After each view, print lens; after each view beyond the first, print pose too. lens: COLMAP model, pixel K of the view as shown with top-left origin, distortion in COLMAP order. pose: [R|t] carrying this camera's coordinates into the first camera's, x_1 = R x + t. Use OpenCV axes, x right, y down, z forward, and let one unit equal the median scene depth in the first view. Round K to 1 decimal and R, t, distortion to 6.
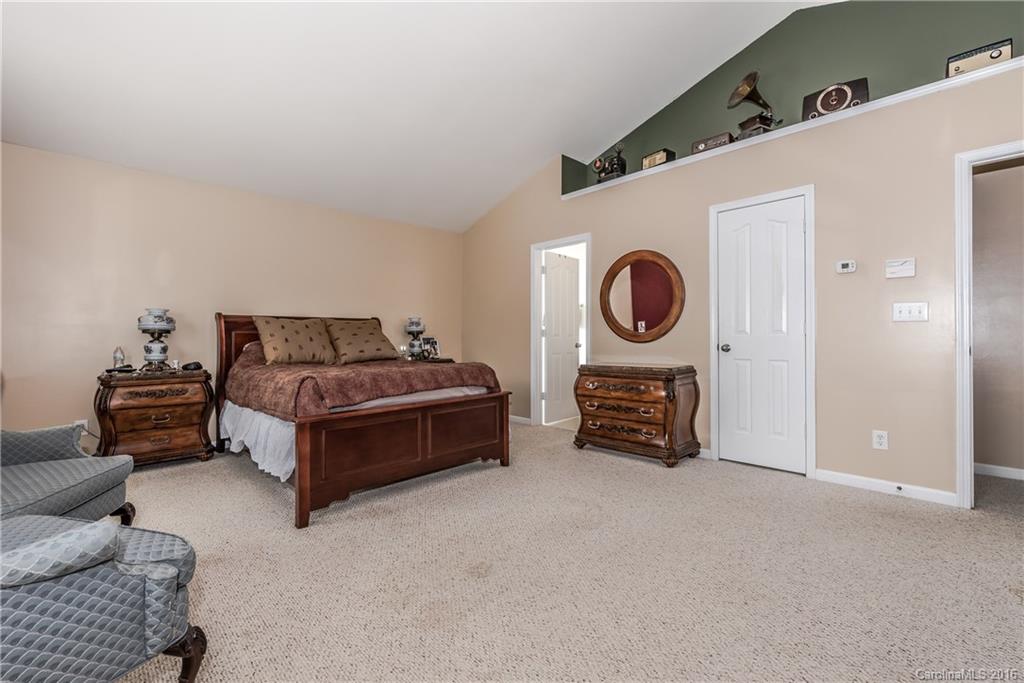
lens RADIAL K [[441.7, 0, 511.9], [0, 441.7, 335.5], [0, 0, 1]] dist [-0.000892, -0.000466]
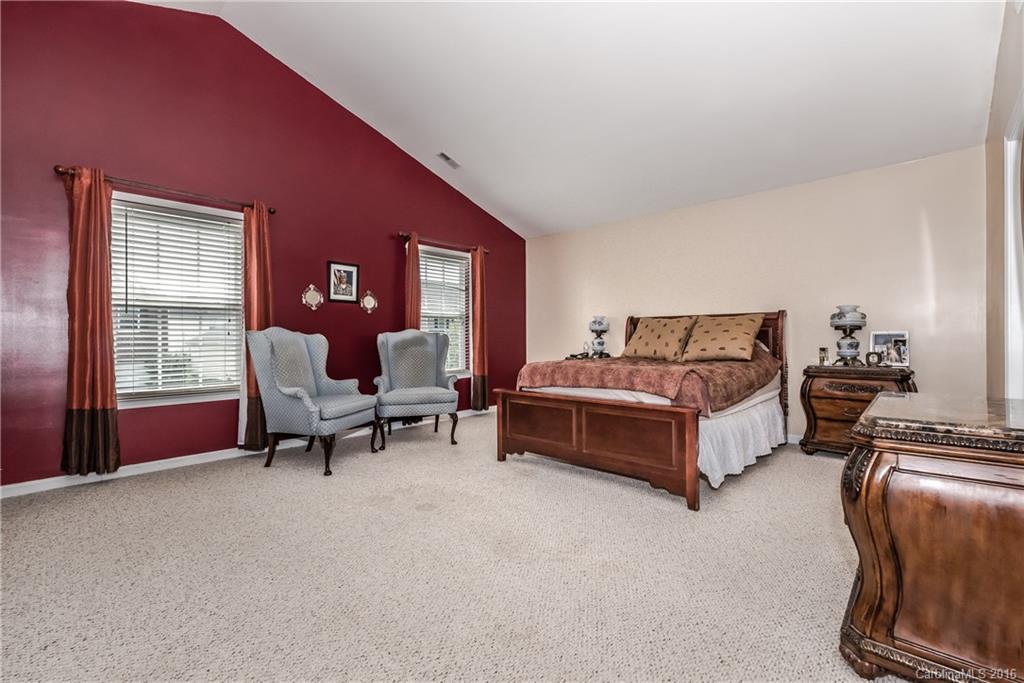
lens RADIAL K [[441.7, 0, 511.9], [0, 441.7, 335.5], [0, 0, 1]] dist [-0.000892, -0.000466]
pose [[0.034425, 0.000565, -0.999407, 0.705569], [0.010249, 0.999947, 0.000918, 0.000011], [0.999355, -0.010274, 0.034417, 0.661507]]
